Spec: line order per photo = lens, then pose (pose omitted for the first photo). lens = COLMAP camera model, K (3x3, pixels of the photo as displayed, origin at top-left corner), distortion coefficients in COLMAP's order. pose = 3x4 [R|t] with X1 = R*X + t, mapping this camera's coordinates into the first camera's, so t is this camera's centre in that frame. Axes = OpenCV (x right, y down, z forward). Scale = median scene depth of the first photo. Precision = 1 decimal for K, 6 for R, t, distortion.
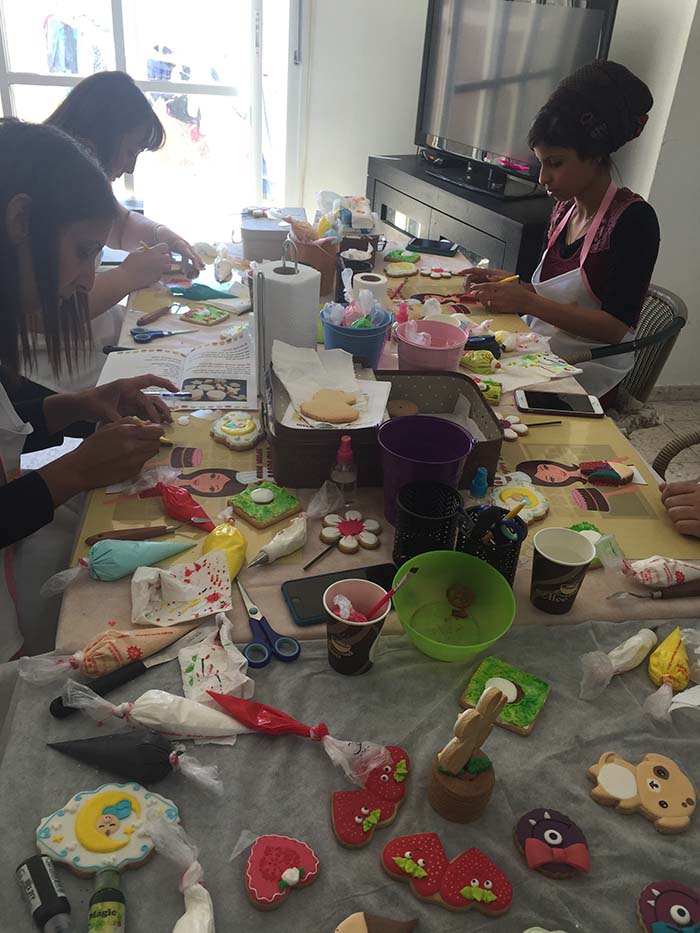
lens RADIAL K [[806.0, 0, 350.0], [0, 806.0, 466.5], [0, 0, 1]] dist [0.074386, -0.117606]
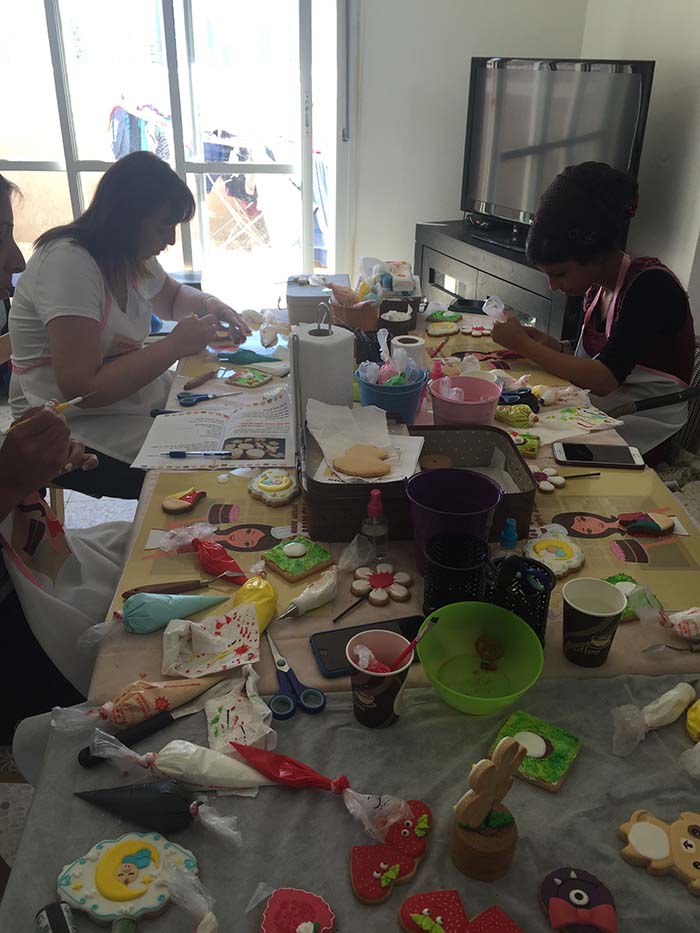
lens RADIAL K [[806.0, 0, 350.0], [0, 806.0, 466.5], [0, 0, 1]] dist [0.074386, -0.117606]
pose [[0.996739, -0.019199, -0.078374, 0.046005], [0.013110, 0.996907, -0.077487, 0.012350], [0.079619, 0.076207, 0.993908, -0.014461]]
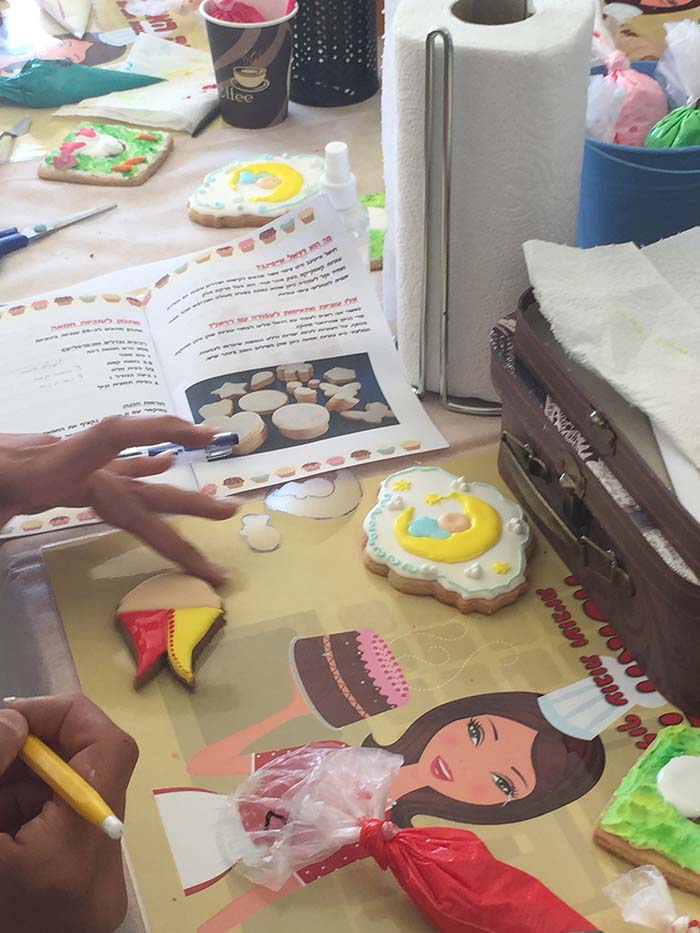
lens RADIAL K [[1666.4, 0, 350.0], [0, 1666.4, 466.5], [0, 0, 1]] dist [0.010356, 0.102920]
pose [[0.970511, -0.180416, 0.159870, -0.339887], [0.165621, 0.980943, 0.101588, -0.178255], [-0.175151, -0.072114, 0.981897, 0.463629]]
